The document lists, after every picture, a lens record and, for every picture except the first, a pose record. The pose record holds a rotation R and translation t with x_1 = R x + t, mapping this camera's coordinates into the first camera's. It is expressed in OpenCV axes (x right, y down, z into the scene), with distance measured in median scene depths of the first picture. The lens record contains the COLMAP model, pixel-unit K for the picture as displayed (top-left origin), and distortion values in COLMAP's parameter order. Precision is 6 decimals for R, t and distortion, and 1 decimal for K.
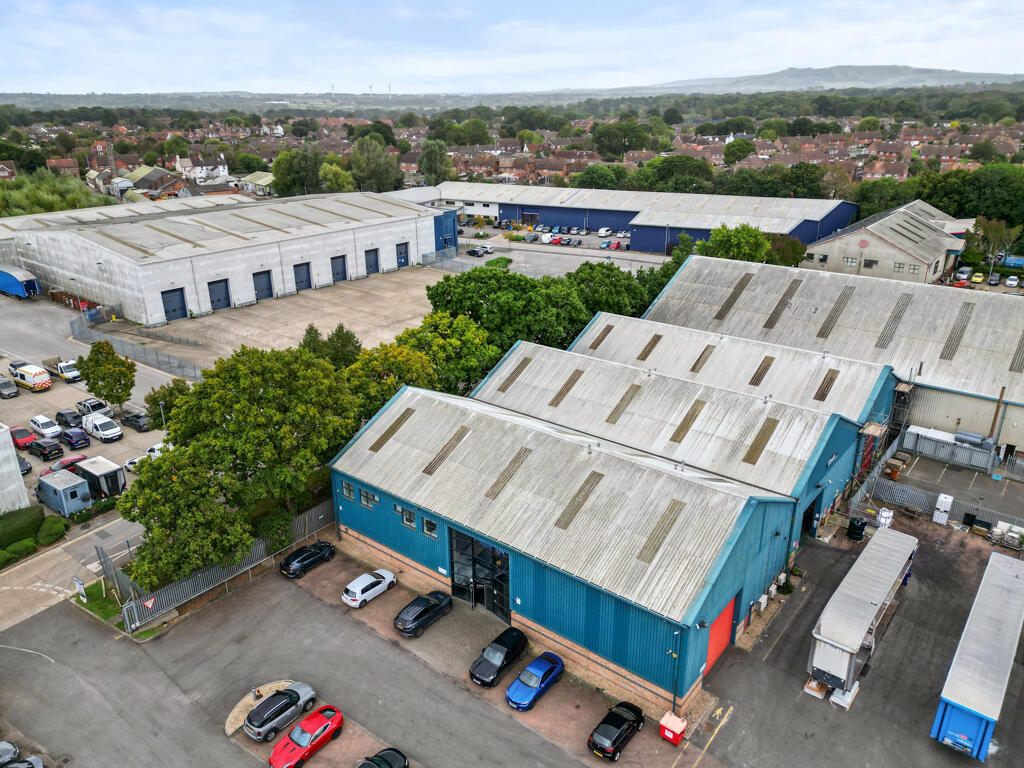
lens RADIAL K [[747.2, 0, 498.2], [0, 747.2, 396.3], [0, 0, 1]] dist [0.065767, -0.058281]
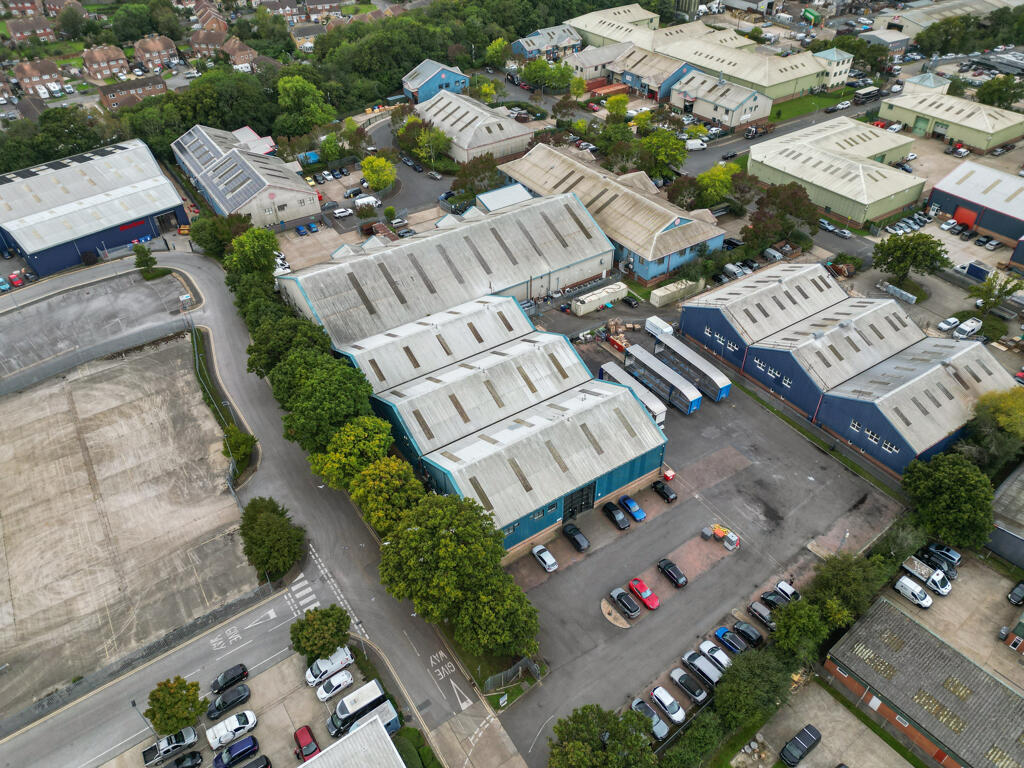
lens RADIAL K [[747.2, 0, 510.3], [0, 747.2, 386.6], [0, 0, 1]] dist [0.065767, -0.058281]
pose [[0.293675, -0.601143, 0.743224, -0.558442], [0.370277, 0.788347, 0.491329, -0.427190], [-0.881277, 0.130907, 0.454107, 0.089657]]
